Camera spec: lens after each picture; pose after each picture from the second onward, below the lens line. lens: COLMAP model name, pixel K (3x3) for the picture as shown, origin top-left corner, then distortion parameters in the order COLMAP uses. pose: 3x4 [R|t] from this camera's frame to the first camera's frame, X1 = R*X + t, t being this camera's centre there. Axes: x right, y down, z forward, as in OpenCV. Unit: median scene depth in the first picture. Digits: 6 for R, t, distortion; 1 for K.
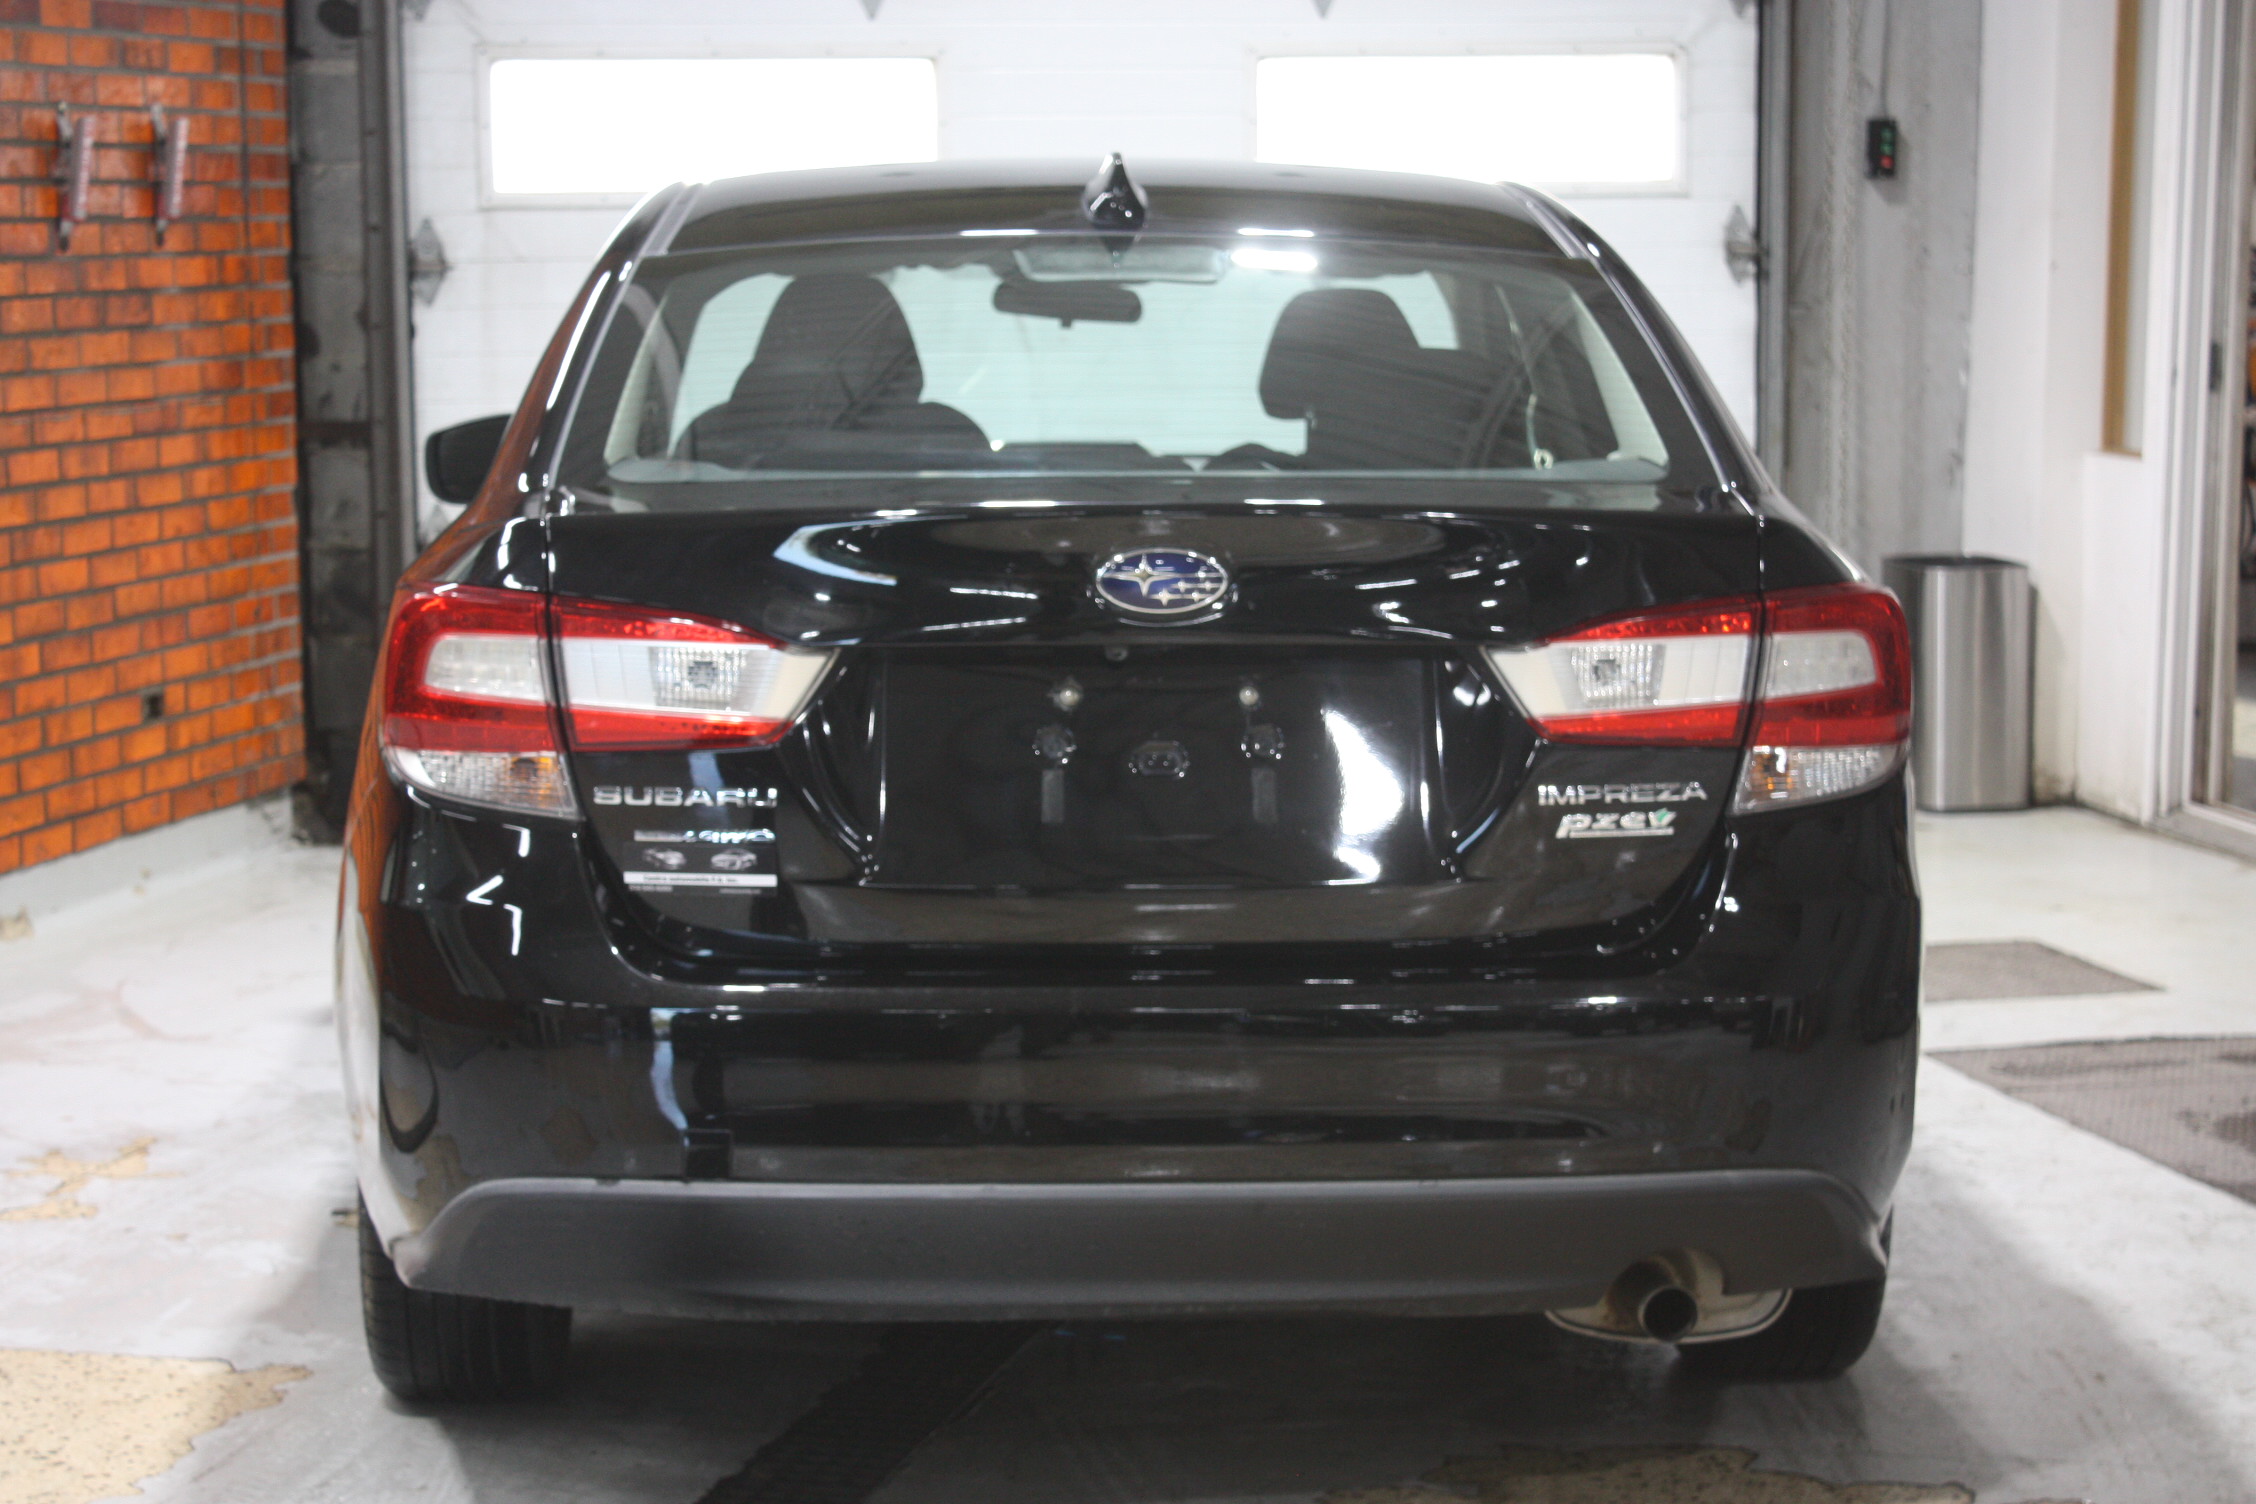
lens RADIAL K [[4603.1, 0, 1138.0], [0, 4603.1, 745.7], [0, 0, 1]] dist [0.080997, 0.000000]
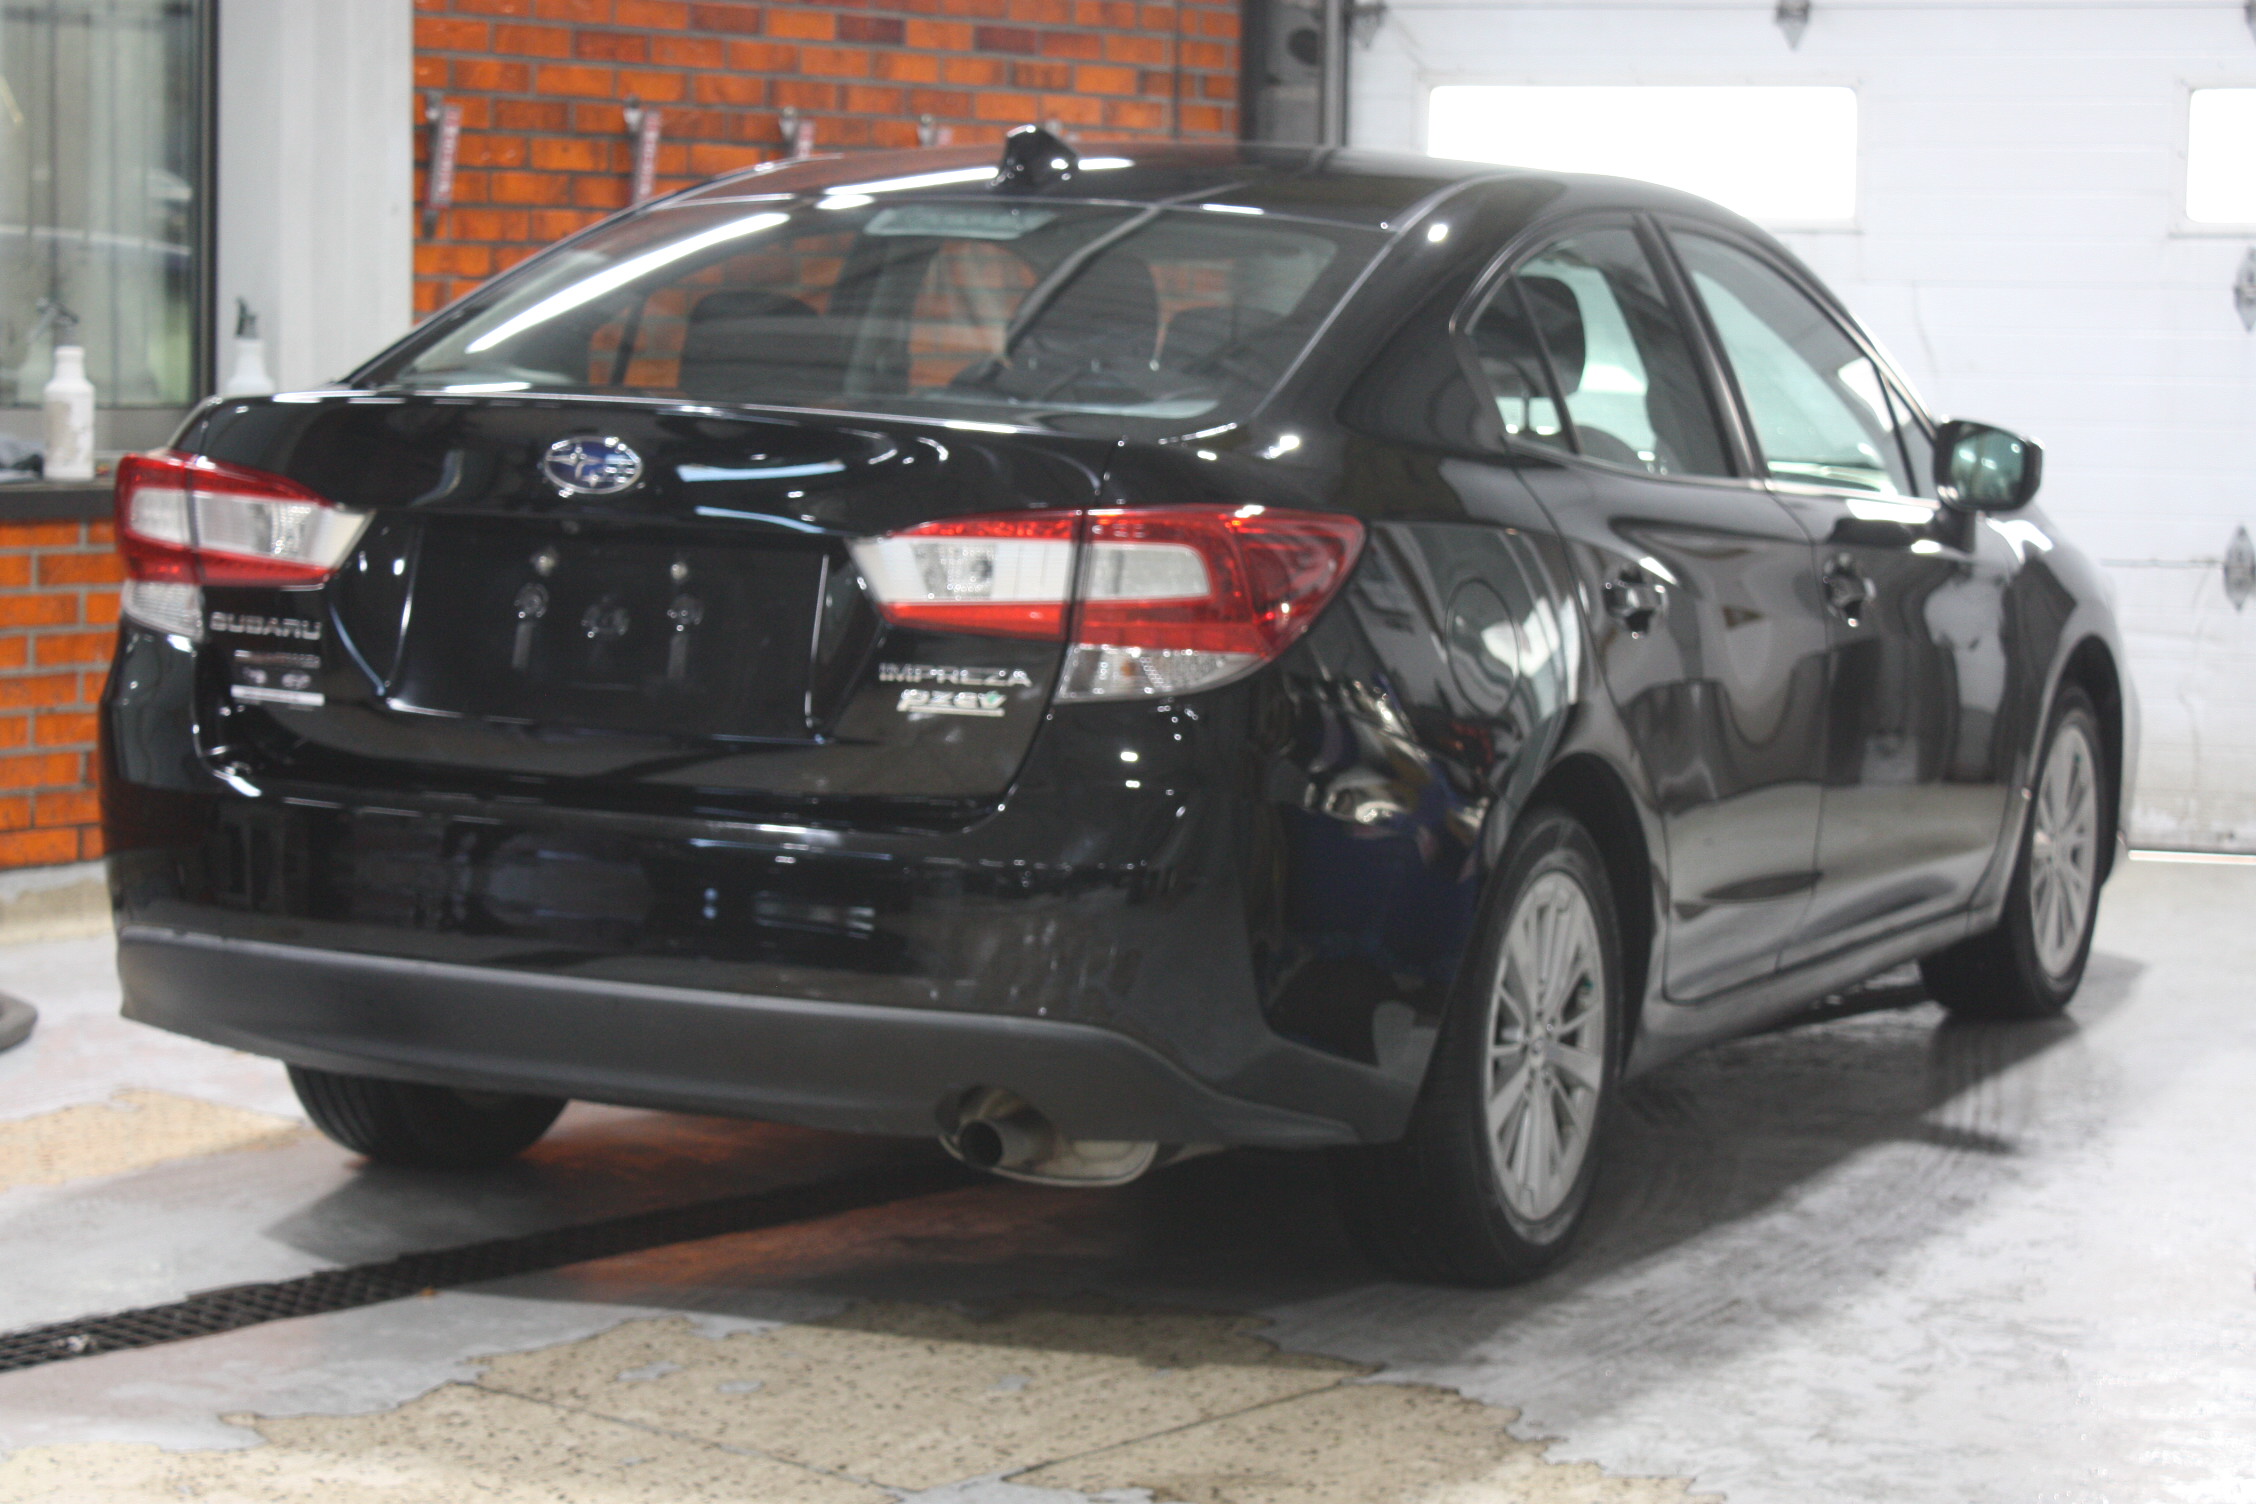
lens RADIAL K [[4844.4, 0, 1119.3], [0, 4844.4, 757.1], [0, 0, 1]] dist [0.051296, 0.000000]
pose [[0.884186, 0.071468, -0.461636, 0.689980], [-0.082037, 0.996625, -0.002836, 0.030435], [0.459875, 0.040379, 0.887065, -0.034393]]
